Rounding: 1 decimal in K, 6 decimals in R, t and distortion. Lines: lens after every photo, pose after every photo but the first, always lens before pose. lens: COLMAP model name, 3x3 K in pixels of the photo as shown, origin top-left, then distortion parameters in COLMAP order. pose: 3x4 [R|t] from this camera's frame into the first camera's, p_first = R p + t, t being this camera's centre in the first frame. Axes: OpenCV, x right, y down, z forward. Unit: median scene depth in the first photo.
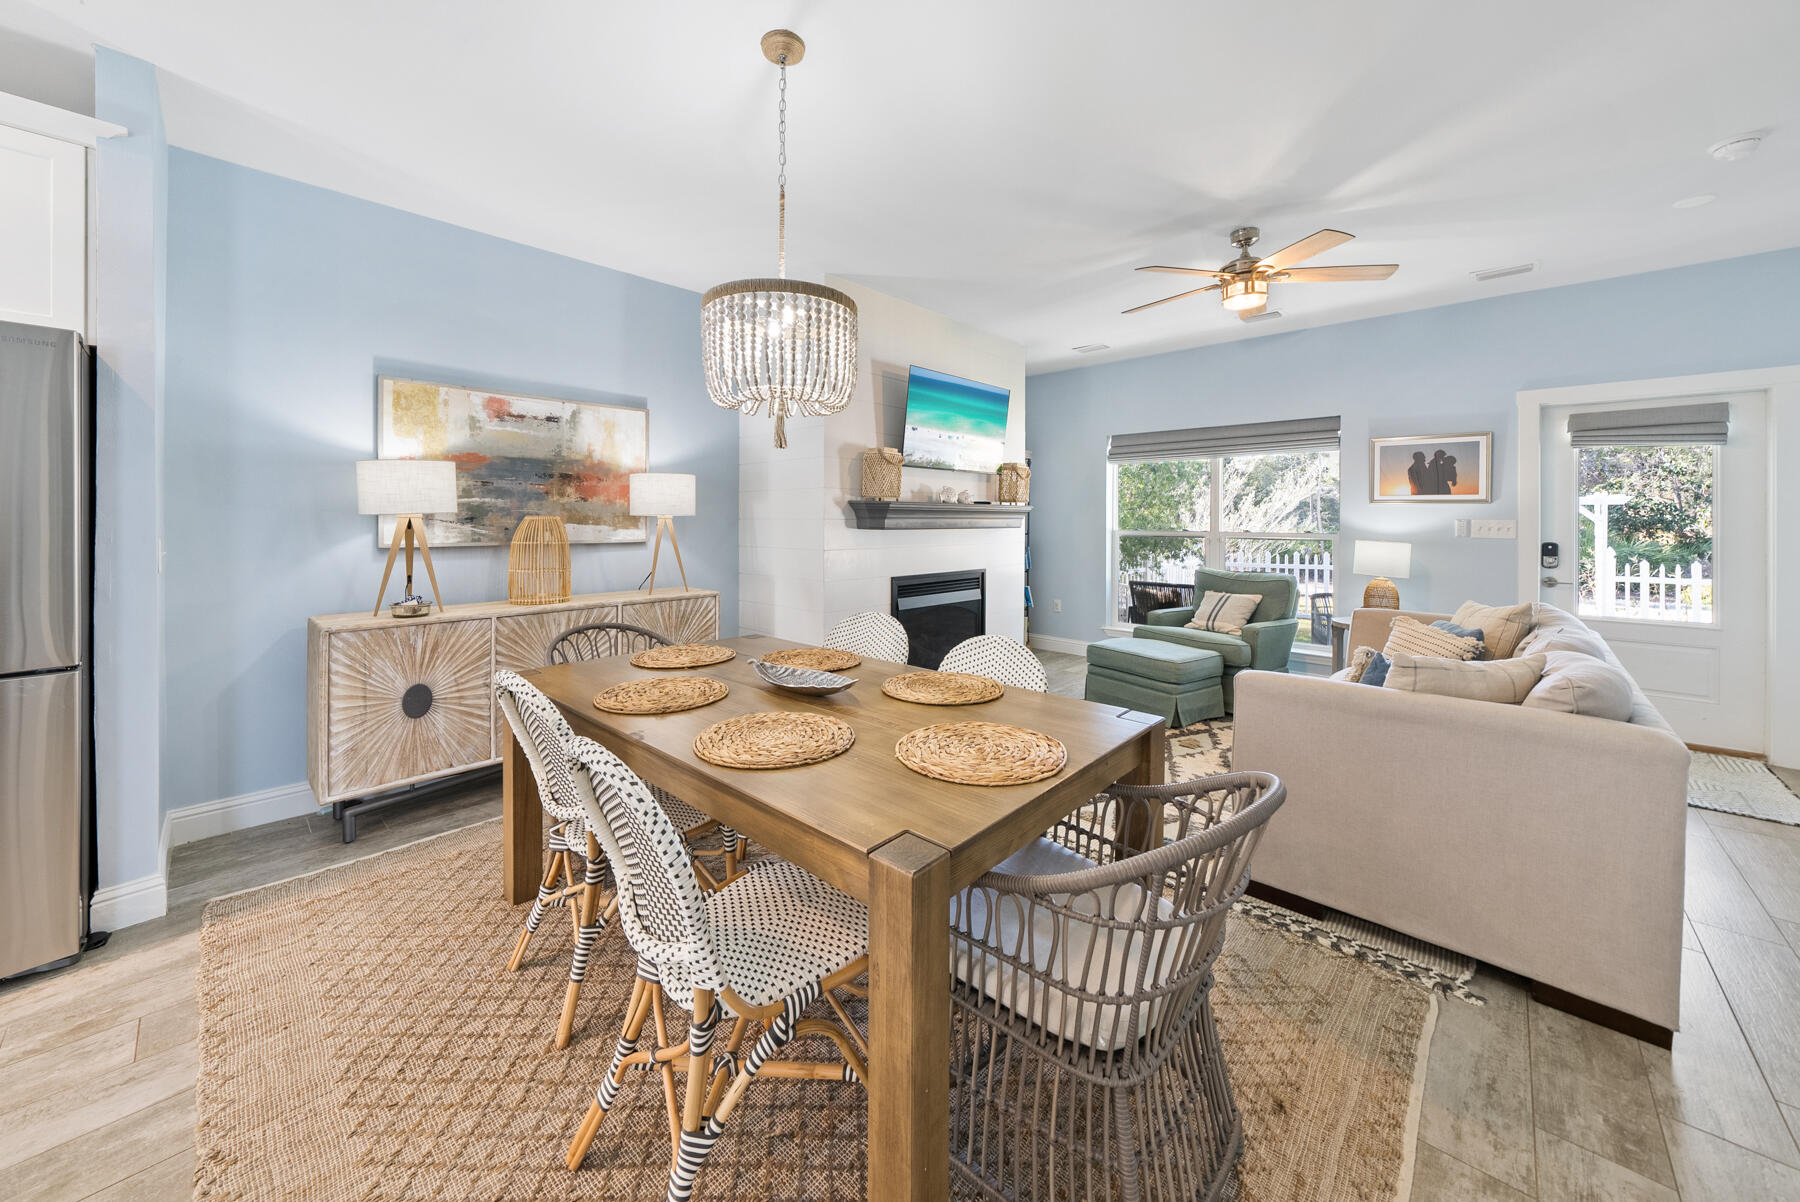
lens RADIAL K [[651.3, 0, 891.7], [0, 651.3, 516.7], [0, 0, 1]] dist [-0.001005, -0.000145]
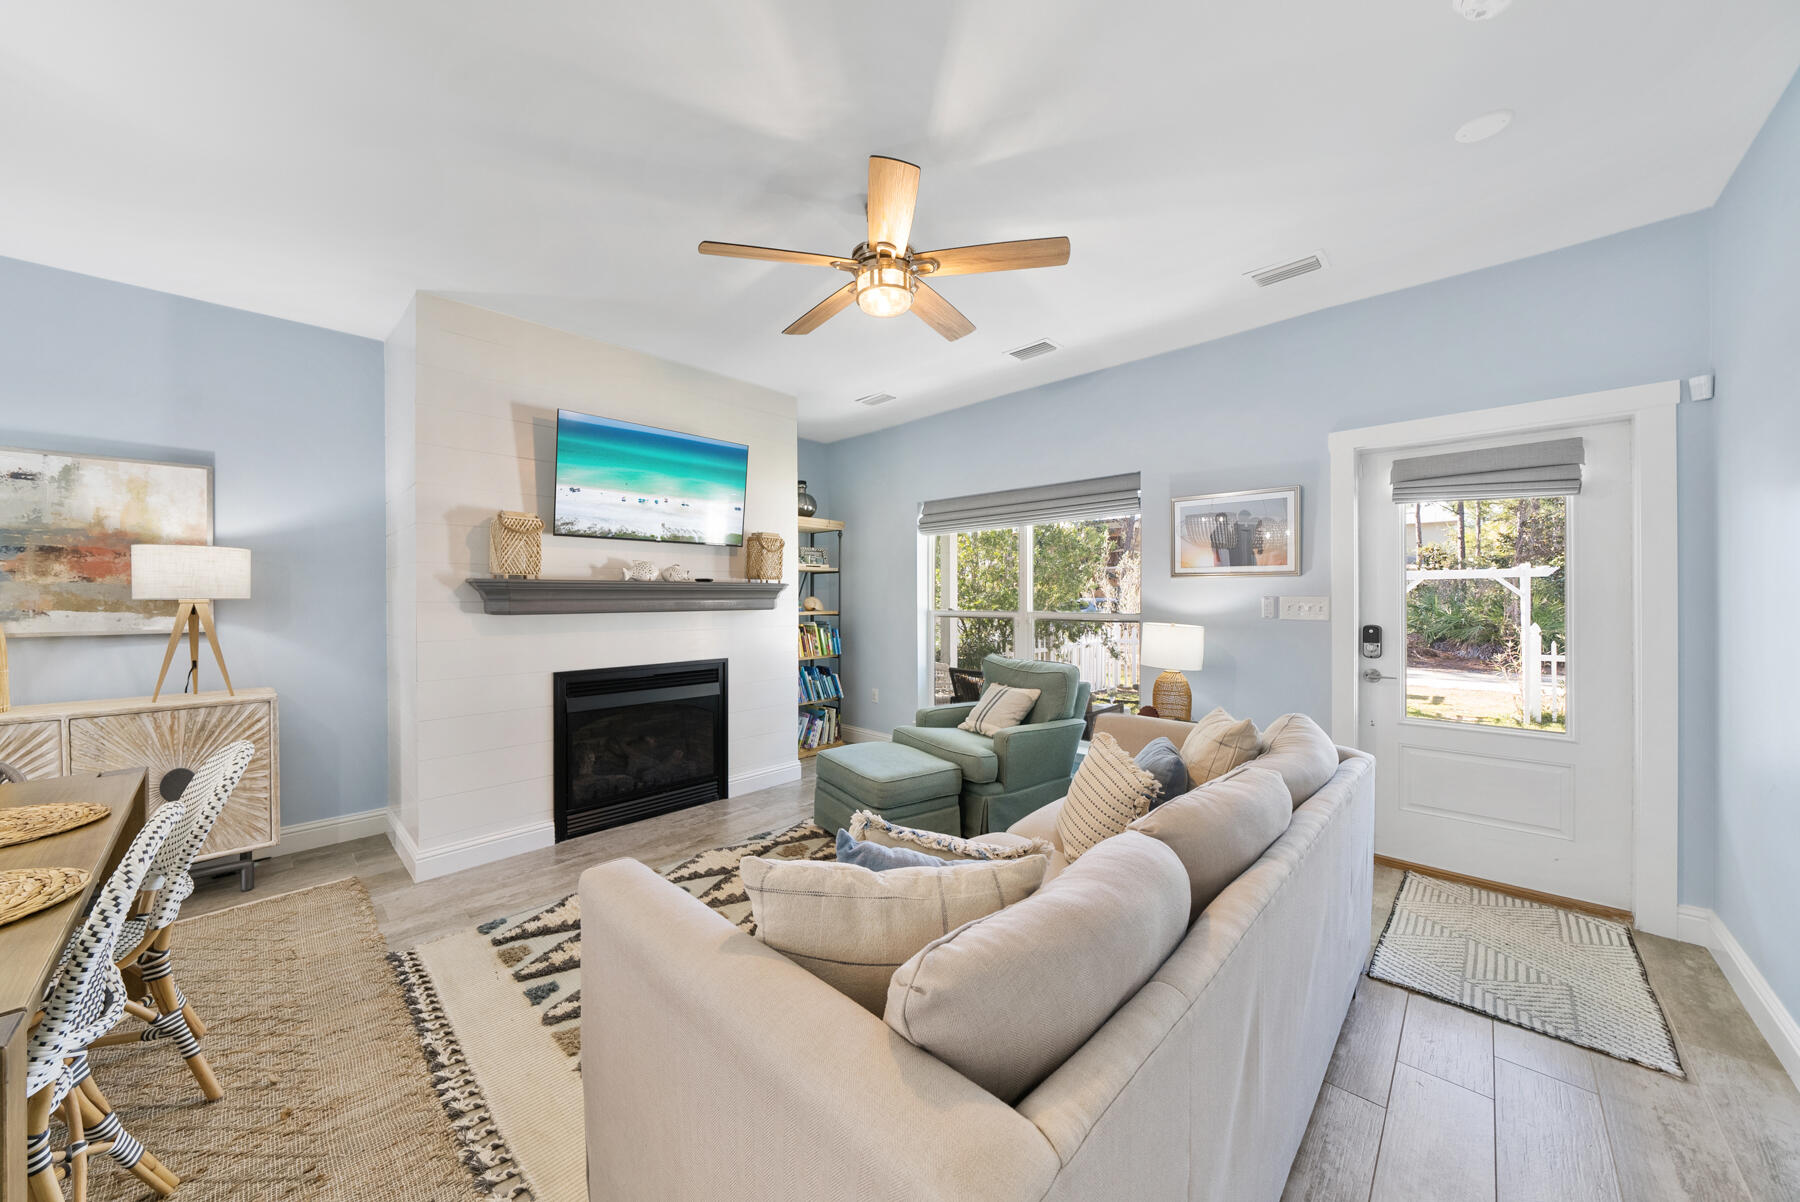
lens RADIAL K [[618.4, 0, 885.8], [0, 618.4, 595.2], [0, 0, 1]] dist [-0.002081, -0.000135]
pose [[0.999791, -0.006815, -0.019252, 0.500480], [0.006847, 0.999975, 0.001601, -0.002038], [0.019240, -0.001733, 0.999813, 0.276985]]
